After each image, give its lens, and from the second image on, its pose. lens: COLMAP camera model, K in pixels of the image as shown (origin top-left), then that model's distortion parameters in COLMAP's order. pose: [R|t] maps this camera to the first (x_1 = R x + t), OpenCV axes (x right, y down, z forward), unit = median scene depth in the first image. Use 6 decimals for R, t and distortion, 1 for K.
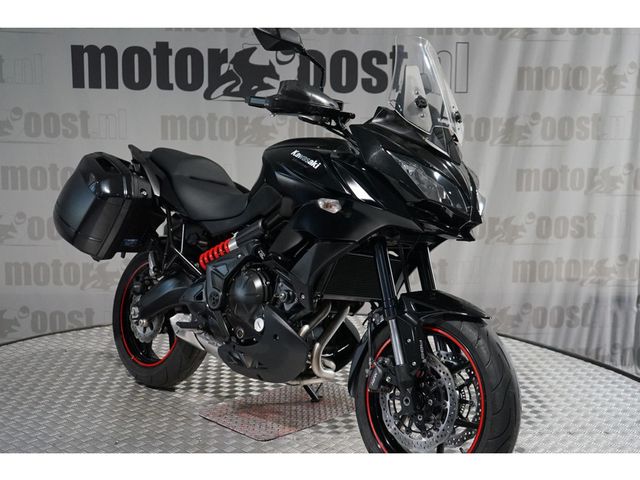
lens RADIAL K [[831.3, 0, 320.0], [0, 831.3, 240.0], [0, 0, 1]] dist [0.009131, 0.006668]
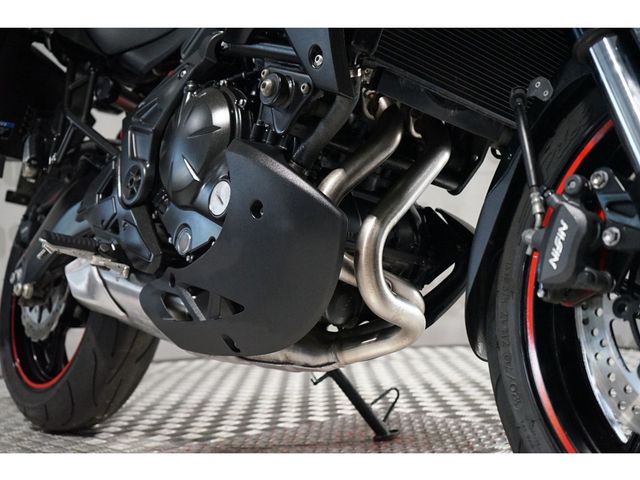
lens RADIAL K [[831.3, 0, 320.0], [0, 831.3, 240.0], [0, 0, 1]] dist [0.009131, 0.006668]
pose [[0.994502, -0.055409, -0.088861, 0.007346], [0.040421, 0.985899, -0.162387, 0.189391], [0.096606, 0.157902, 0.982718, 0.639908]]
